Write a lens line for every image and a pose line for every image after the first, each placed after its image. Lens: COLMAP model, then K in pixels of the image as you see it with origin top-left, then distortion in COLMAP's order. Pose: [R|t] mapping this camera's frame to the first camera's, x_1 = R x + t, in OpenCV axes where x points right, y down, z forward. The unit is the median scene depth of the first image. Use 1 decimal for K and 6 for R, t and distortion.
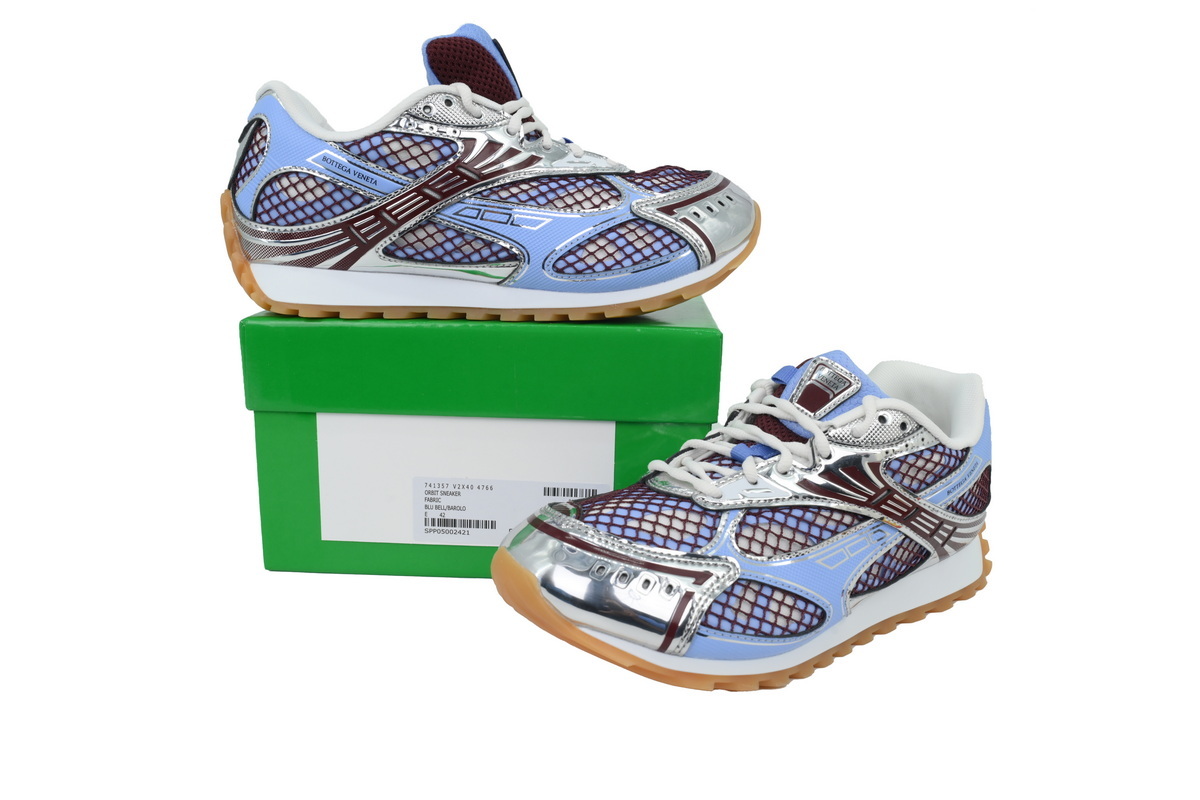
lens RADIAL K [[1030.3, 0, 600.0], [0, 1030.3, 400.0], [0, 0, 1]] dist [0.004875, -0.000071]
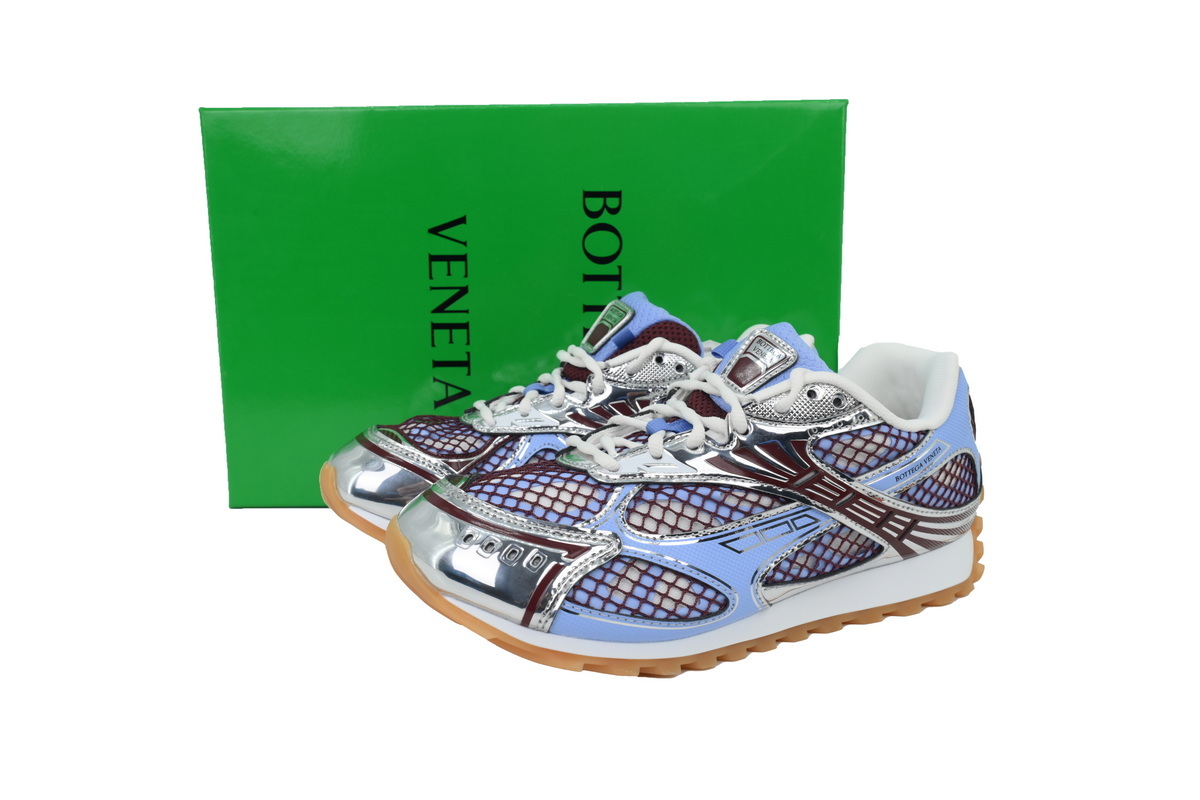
lens RADIAL K [[1030.3, 0, 600.0], [0, 1030.3, 400.0], [0, 0, 1]] dist [0.004875, -0.000071]
pose [[0.979054, 0.011069, -0.203299, 0.299302], [-0.018046, 0.999309, -0.032496, 0.062076], [0.202799, 0.035484, 0.978577, 0.074540]]
